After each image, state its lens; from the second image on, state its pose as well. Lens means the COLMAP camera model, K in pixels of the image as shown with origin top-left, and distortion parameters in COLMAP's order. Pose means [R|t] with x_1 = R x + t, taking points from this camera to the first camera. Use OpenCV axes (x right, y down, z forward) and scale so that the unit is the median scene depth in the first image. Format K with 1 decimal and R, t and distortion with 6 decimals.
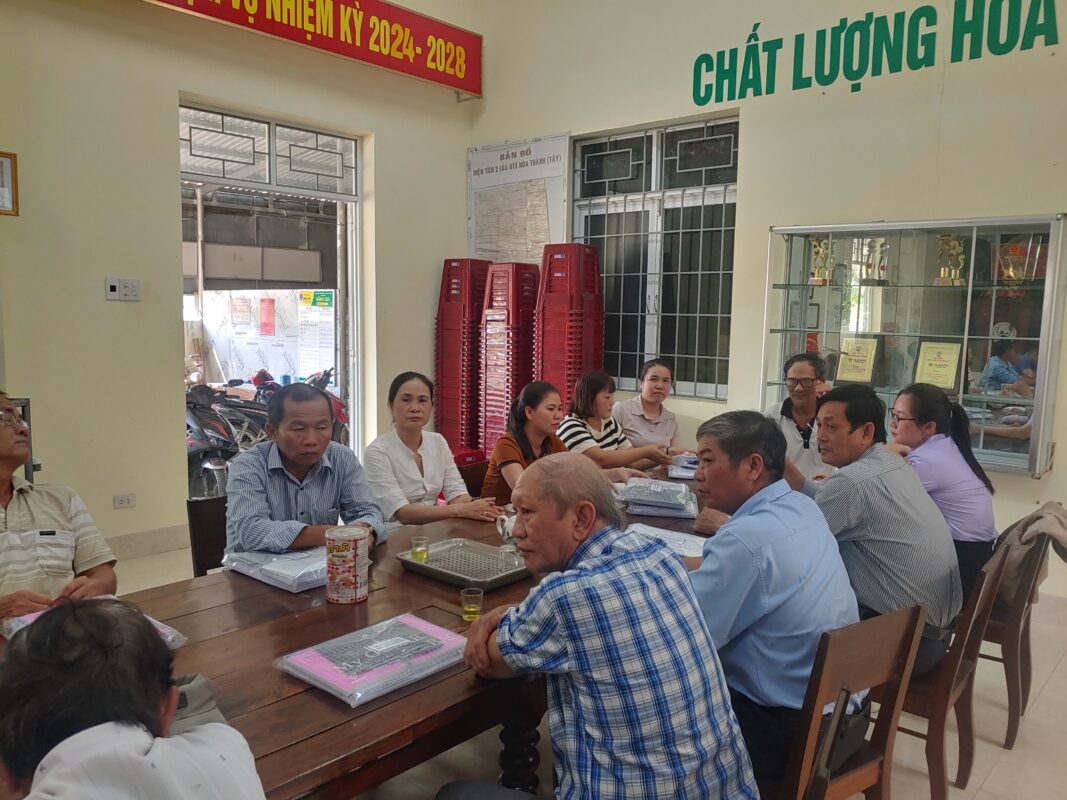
lens RADIAL K [[819.9, 0, 510.6], [0, 819.9, 399.7], [0, 0, 1]] dist [-0.023166, 0.018170]
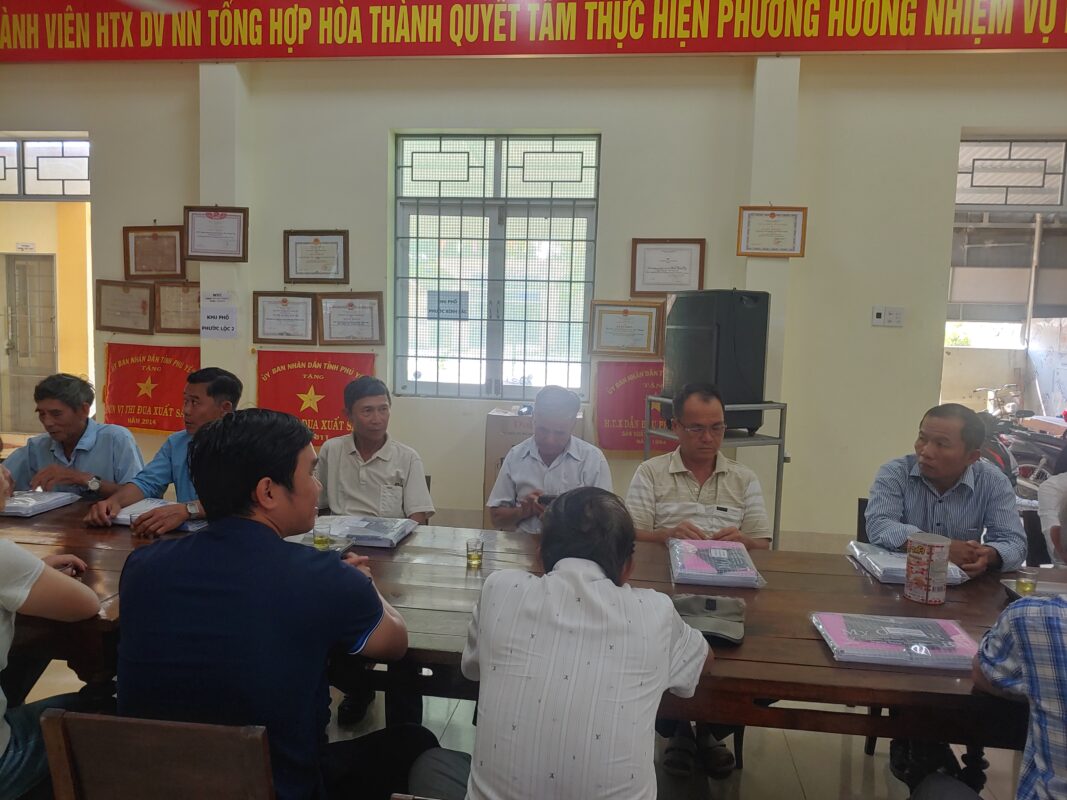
lens RADIAL K [[819.9, 0, 529.7], [0, 819.9, 407.0], [0, 0, 1]] dist [-0.023166, 0.018170]
pose [[0.562933, 0.085447, -0.822074, 0.157748], [-0.106878, 0.993816, 0.030111, 0.005939], [0.819563, 0.070911, 0.568584, -0.023674]]
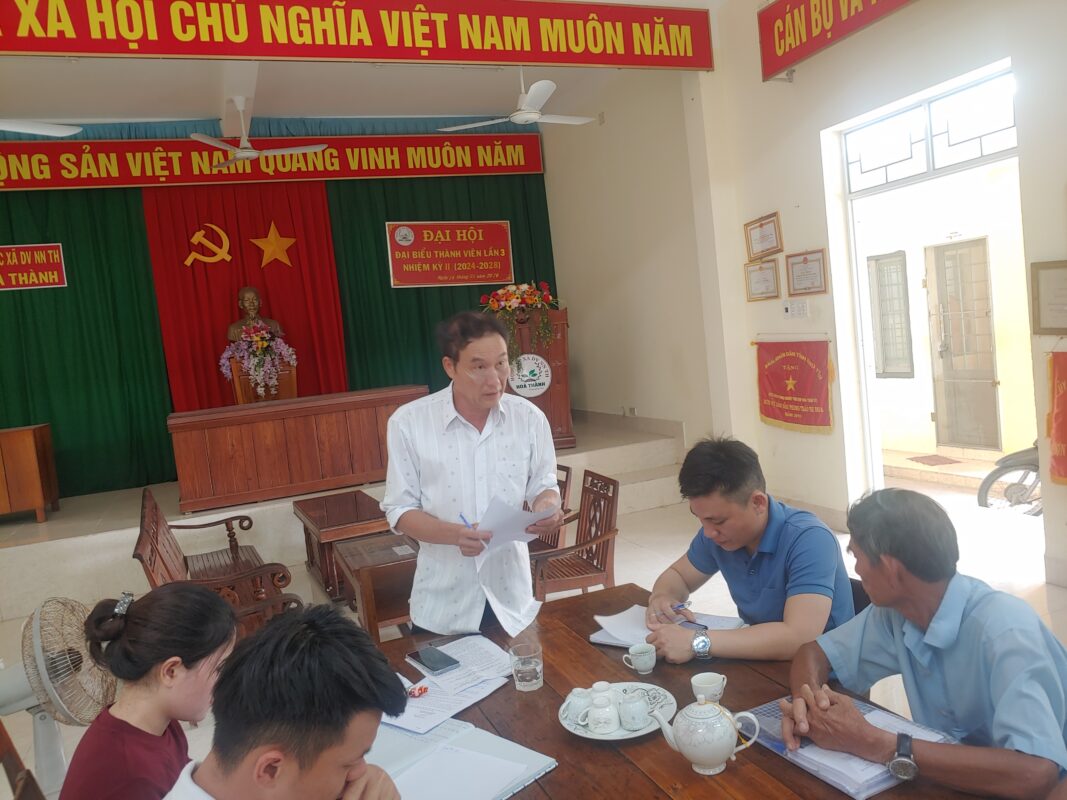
lens RADIAL K [[819.9, 0, 533.8], [0, 819.9, 395.6], [0, 0, 1]] dist [-0.023166, 0.018170]
pose [[-0.440974, 0.092232, -0.892768, -0.177376], [0.004388, 0.994916, 0.100617, -0.023677], [0.897509, 0.040453, -0.439136, 0.030687]]
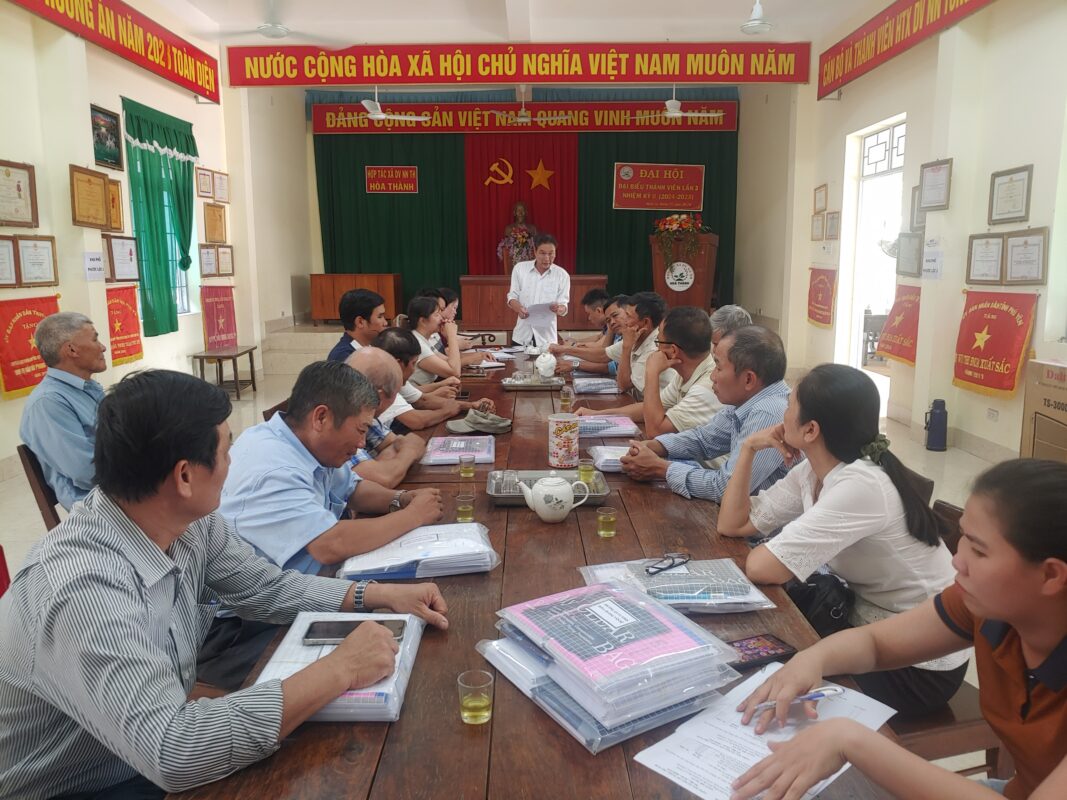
lens RADIAL K [[819.9, 0, 533.5], [0, 819.9, 401.1], [0, 0, 1]] dist [-0.023166, 0.018170]
pose [[-0.740222, 0.097897, -0.665198, 0.286747], [-0.078657, 0.969942, 0.230274, -0.061494], [0.667746, 0.222776, -0.710272, 0.716346]]
